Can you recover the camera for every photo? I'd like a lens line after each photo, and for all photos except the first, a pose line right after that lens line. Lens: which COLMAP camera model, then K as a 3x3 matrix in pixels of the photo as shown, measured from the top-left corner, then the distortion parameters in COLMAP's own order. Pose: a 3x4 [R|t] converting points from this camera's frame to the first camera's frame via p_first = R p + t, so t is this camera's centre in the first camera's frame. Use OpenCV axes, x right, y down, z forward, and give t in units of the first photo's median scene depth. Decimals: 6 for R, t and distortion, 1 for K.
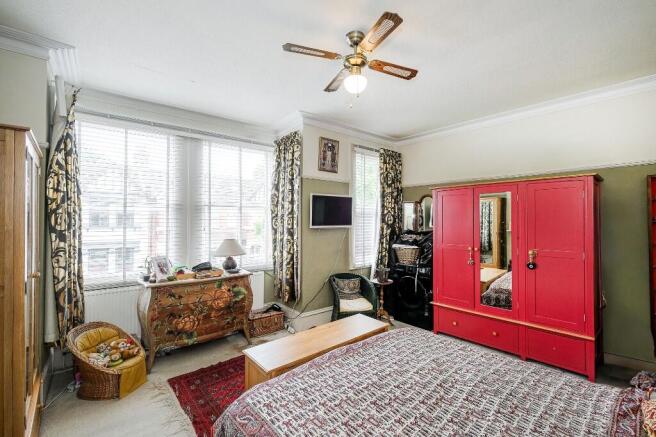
lens RADIAL K [[301.3, 0, 328.0], [0, 301.3, 218.5], [0, 0, 1]] dist [-0.001482, -0.000683]
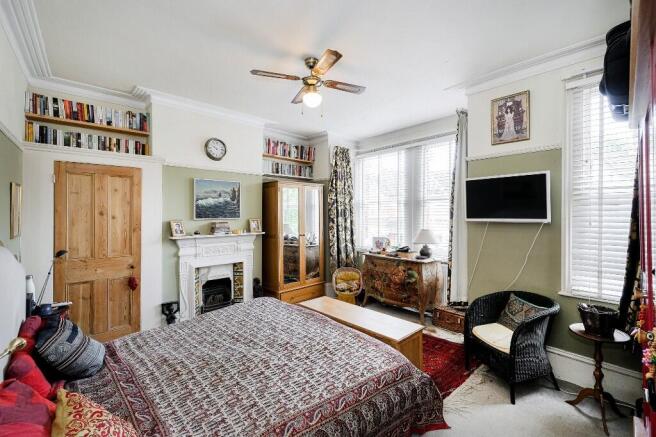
lens RADIAL K [[268.7, 0, 302.0], [0, 268.7, 213.8], [0, 0, 1]] dist [0.000279, -0.000038]
pose [[-0.019956, -0.002922, -0.999797, 0.706569], [0.006945, 0.999971, -0.003061, 0.011103], [0.999777, -0.007004, -0.019935, 0.582448]]
